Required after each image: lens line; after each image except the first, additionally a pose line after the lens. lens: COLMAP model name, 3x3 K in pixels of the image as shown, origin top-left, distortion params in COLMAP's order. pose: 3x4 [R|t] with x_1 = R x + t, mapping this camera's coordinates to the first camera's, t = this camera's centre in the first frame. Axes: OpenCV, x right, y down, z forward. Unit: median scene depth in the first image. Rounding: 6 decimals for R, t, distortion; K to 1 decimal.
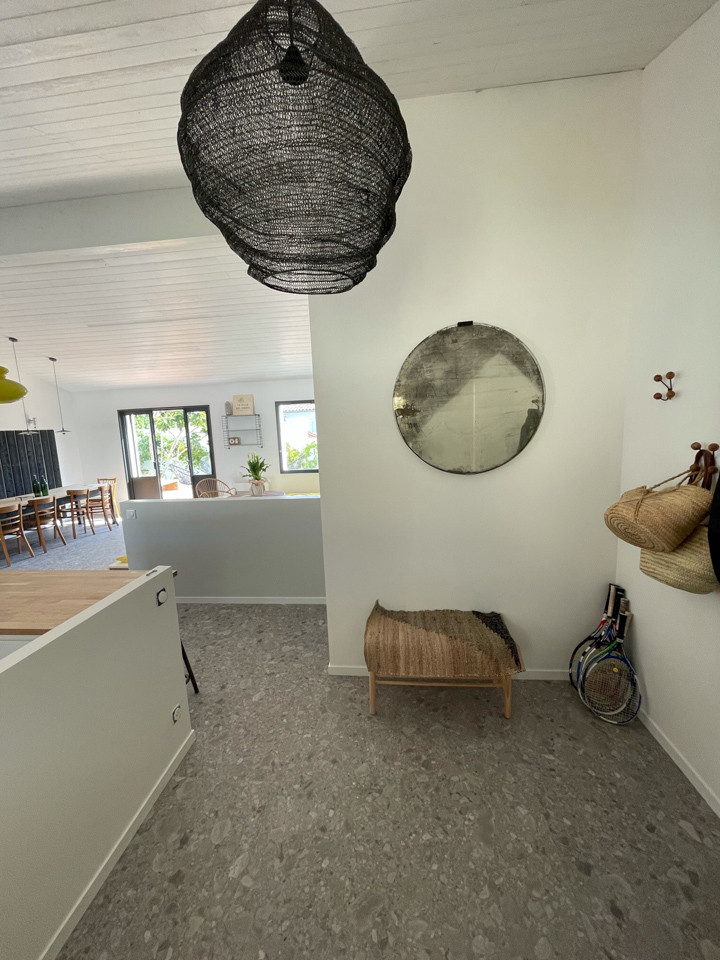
lens RADIAL K [[384.1, 0, 360.0], [0, 384.1, 480.0], [0, 0, 1]] dist [-0.000592, 0.000556]
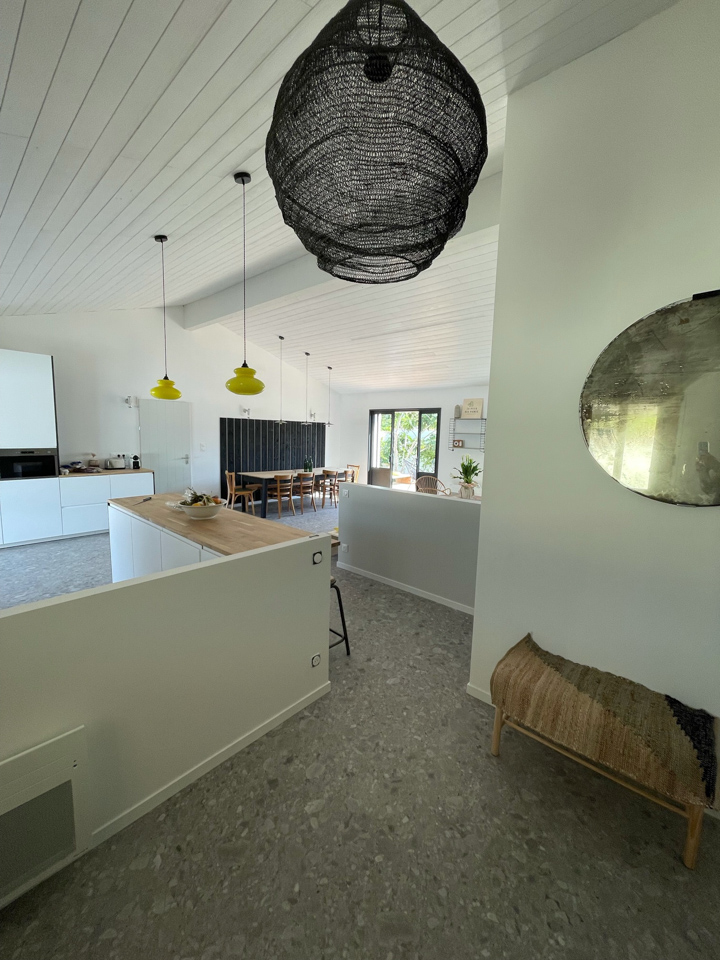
lens RADIAL K [[384.1, 0, 361.2], [0, 384.1, 479.0], [0, 0, 1]] dist [-0.000075, 0.000121]
pose [[0.809698, 0.137397, -0.570535, 0.188182], [-0.148197, 0.988568, 0.027749, 0.006173], [0.567826, 0.062083, 0.820804, 0.062650]]
